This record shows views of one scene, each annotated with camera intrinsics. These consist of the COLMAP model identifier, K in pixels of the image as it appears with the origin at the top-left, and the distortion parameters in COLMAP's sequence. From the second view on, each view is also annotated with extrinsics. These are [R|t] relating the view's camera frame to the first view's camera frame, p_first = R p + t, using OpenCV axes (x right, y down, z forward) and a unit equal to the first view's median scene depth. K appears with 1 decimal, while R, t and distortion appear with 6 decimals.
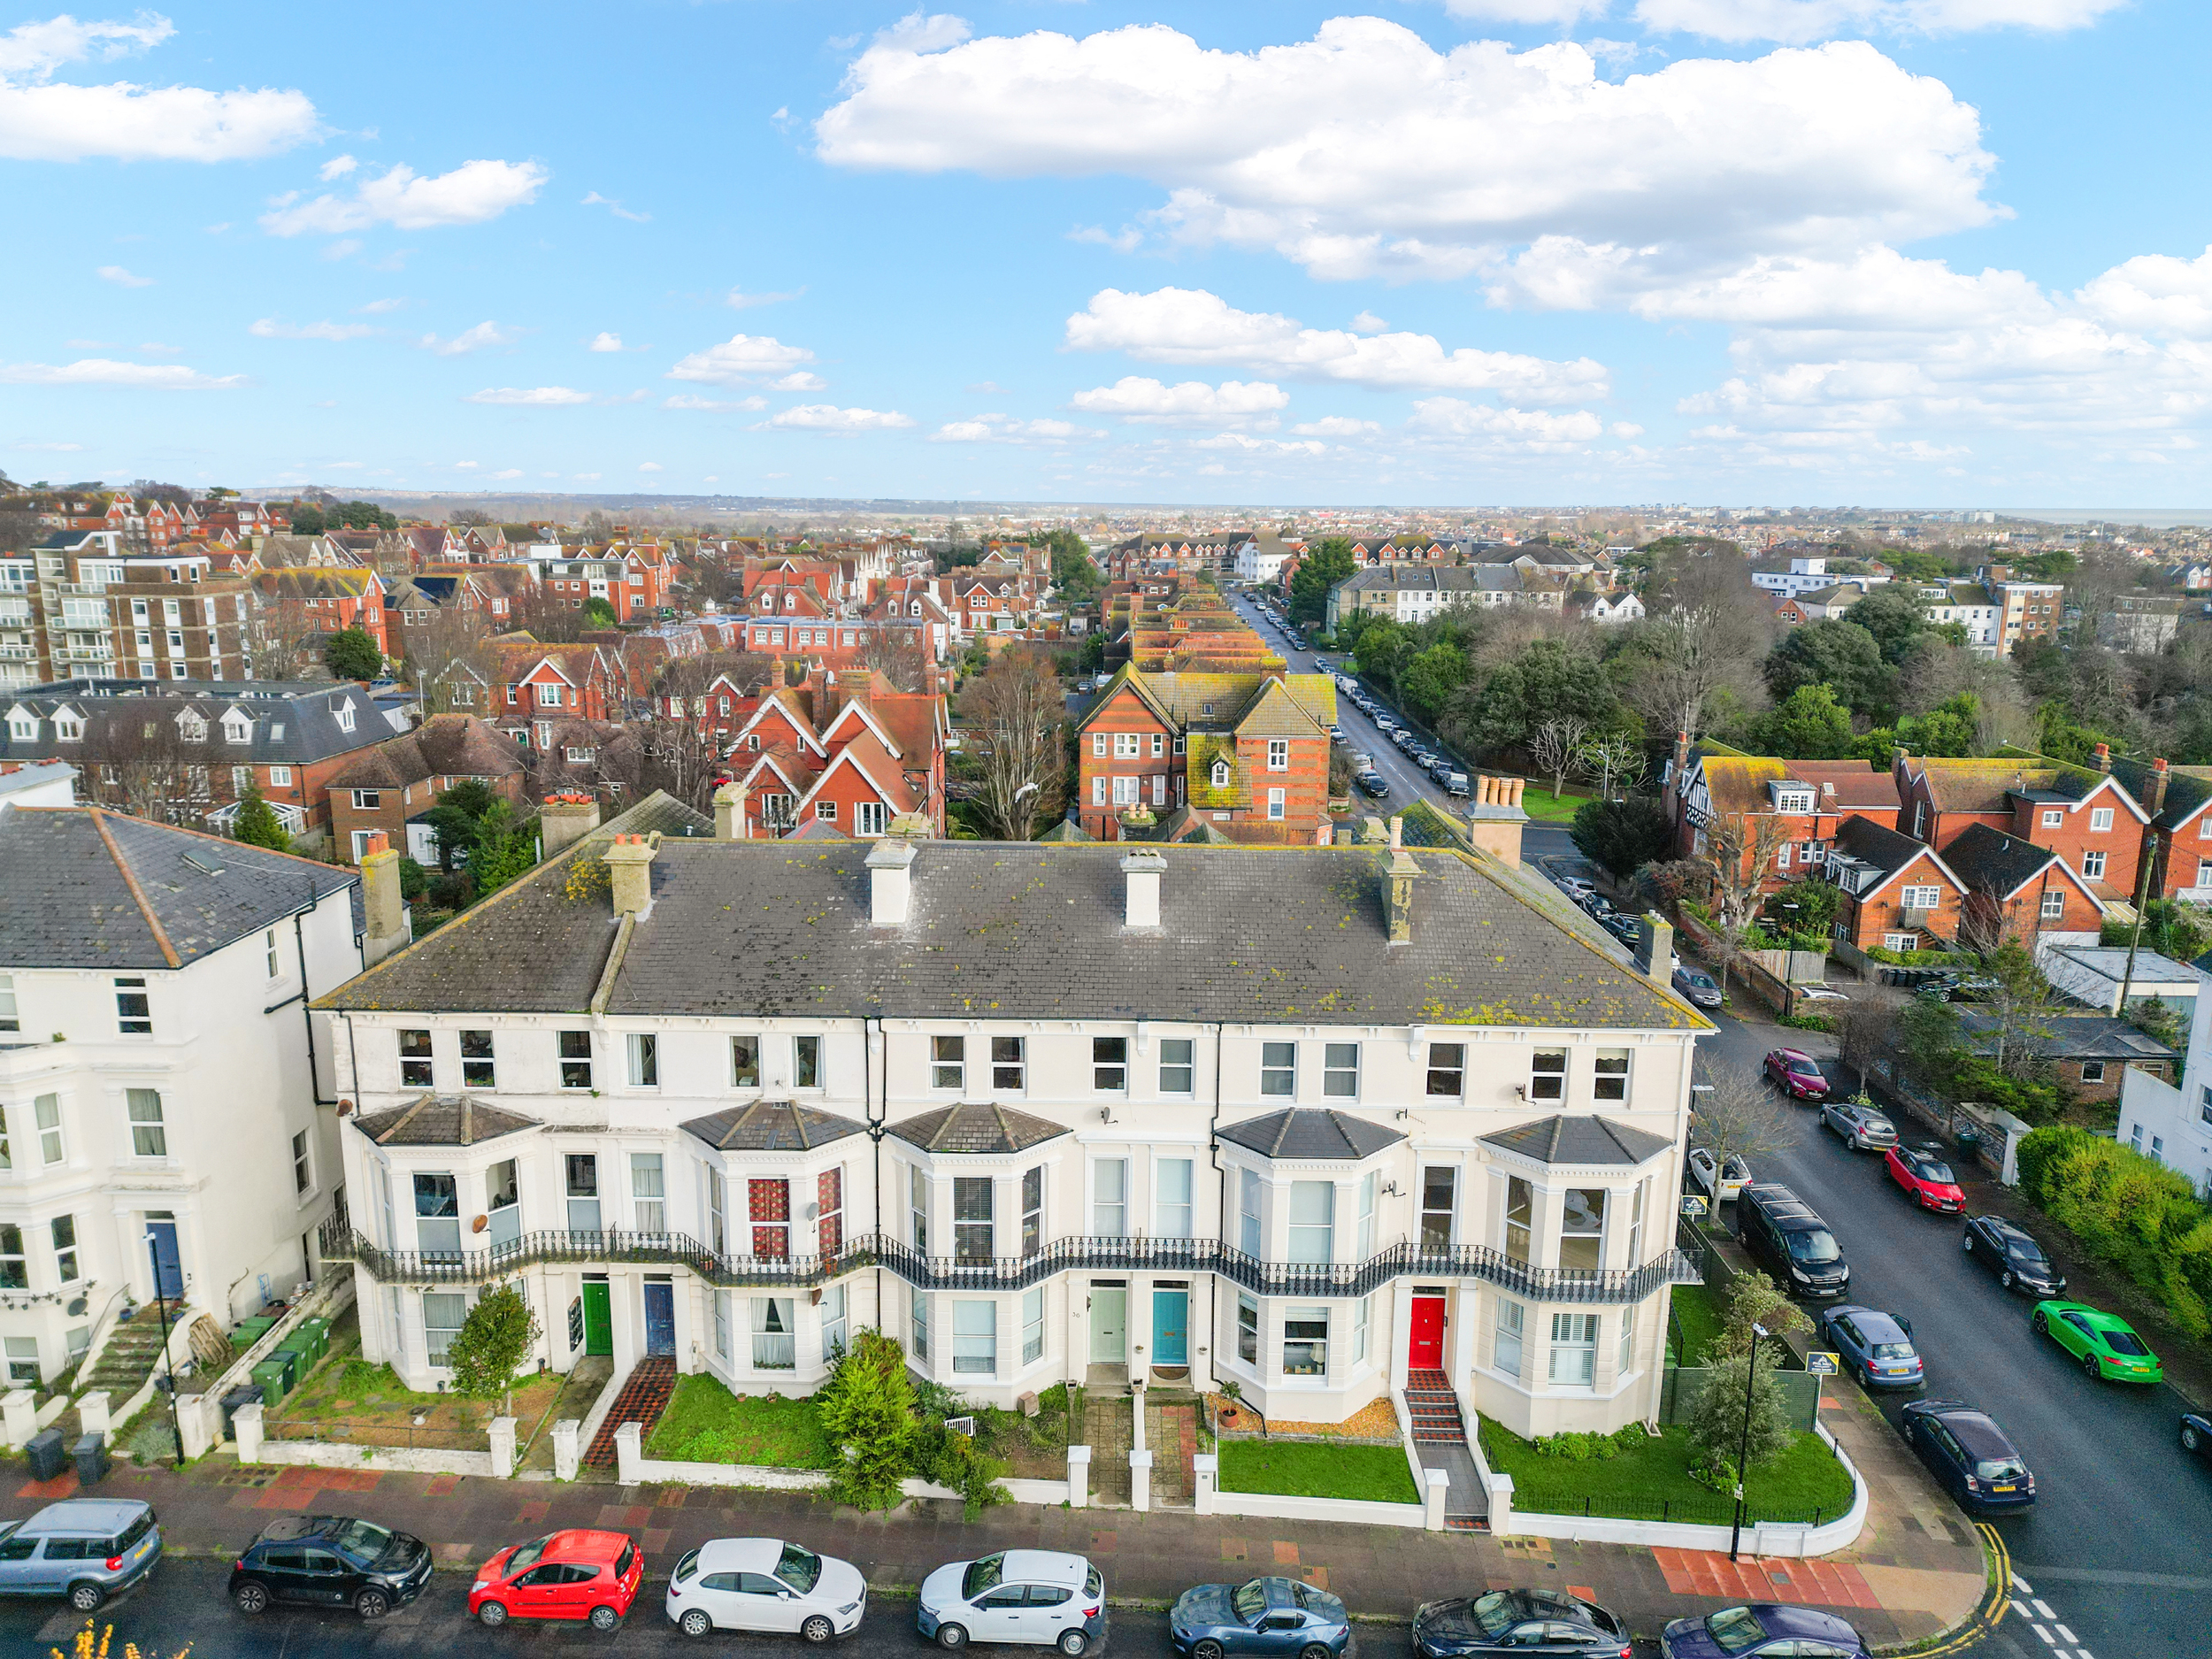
lens RADIAL K [[1534.7, 0, 1104.4], [0, 1534.7, 833.8], [0, 0, 1]] dist [0.084383, -0.083049]
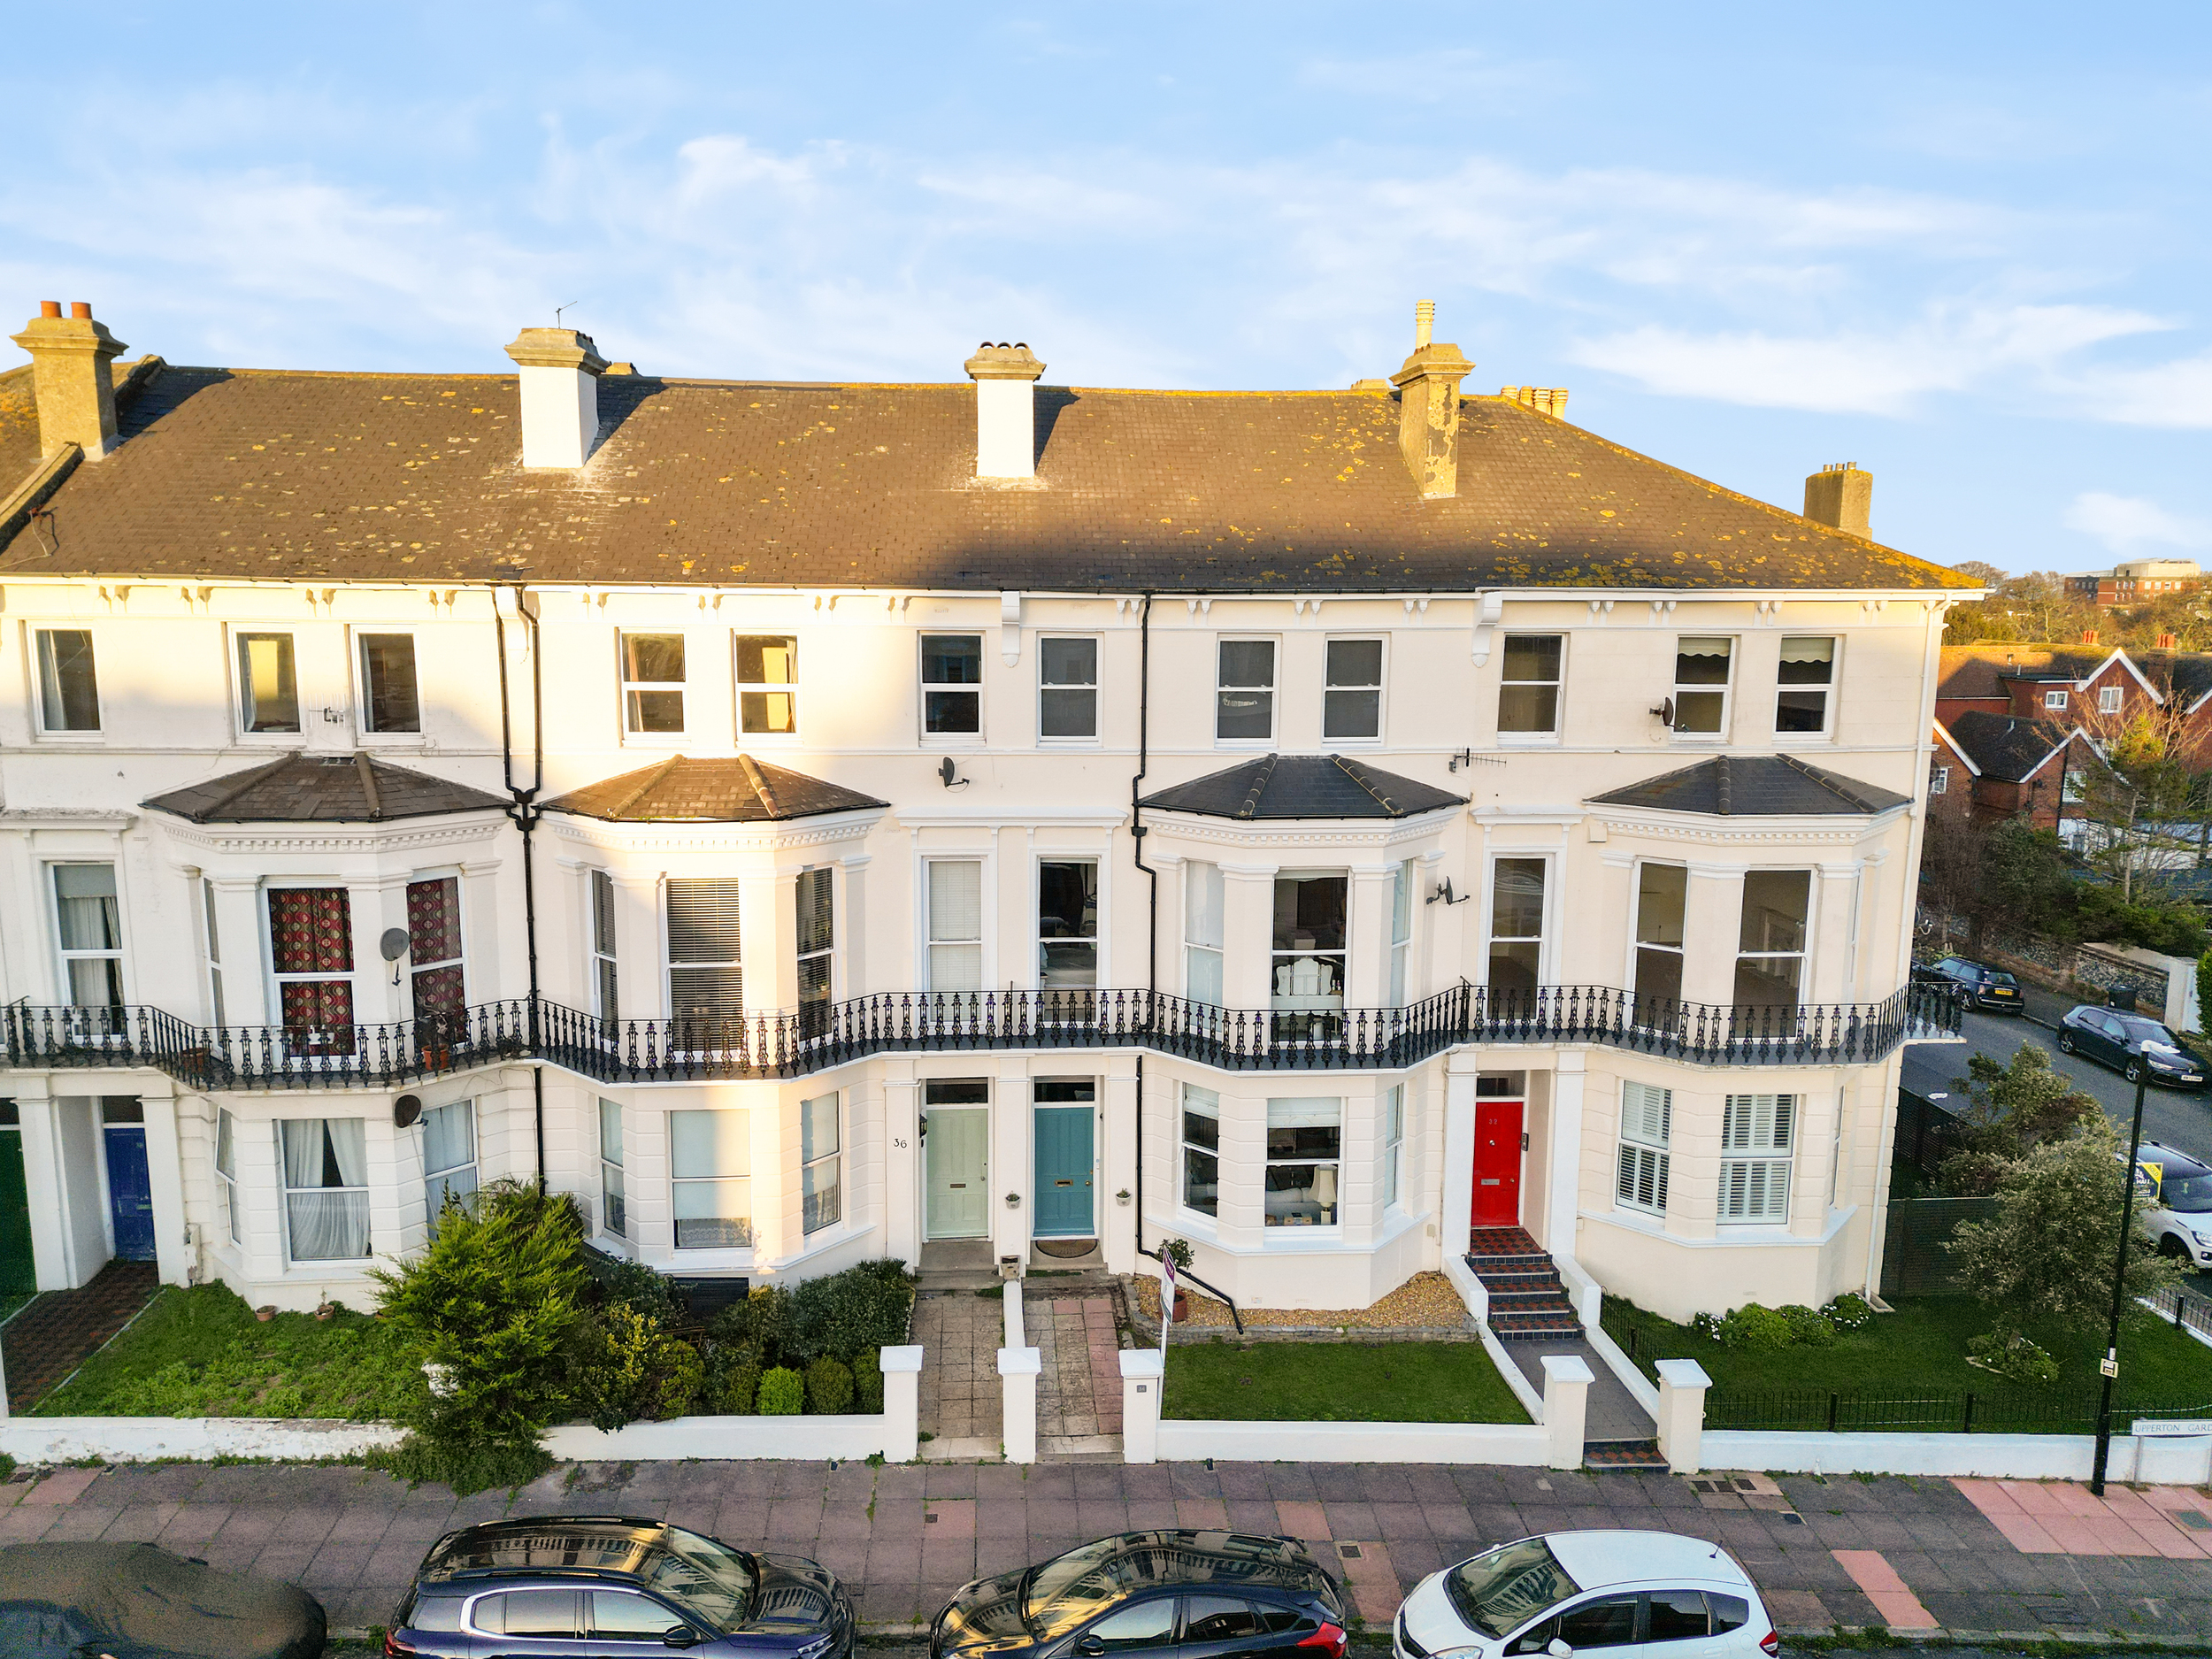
lens RADIAL K [[1563.0, 0, 1106.0], [0, 1563.0, 829.5], [0, 0, 1]] dist [0.064901, -0.051242]
pose [[0.995660, -0.015767, 0.091719, 0.006539], [0.021076, 0.998140, -0.057204, 0.236112], [-0.090647, 0.058889, 0.994140, 0.425051]]
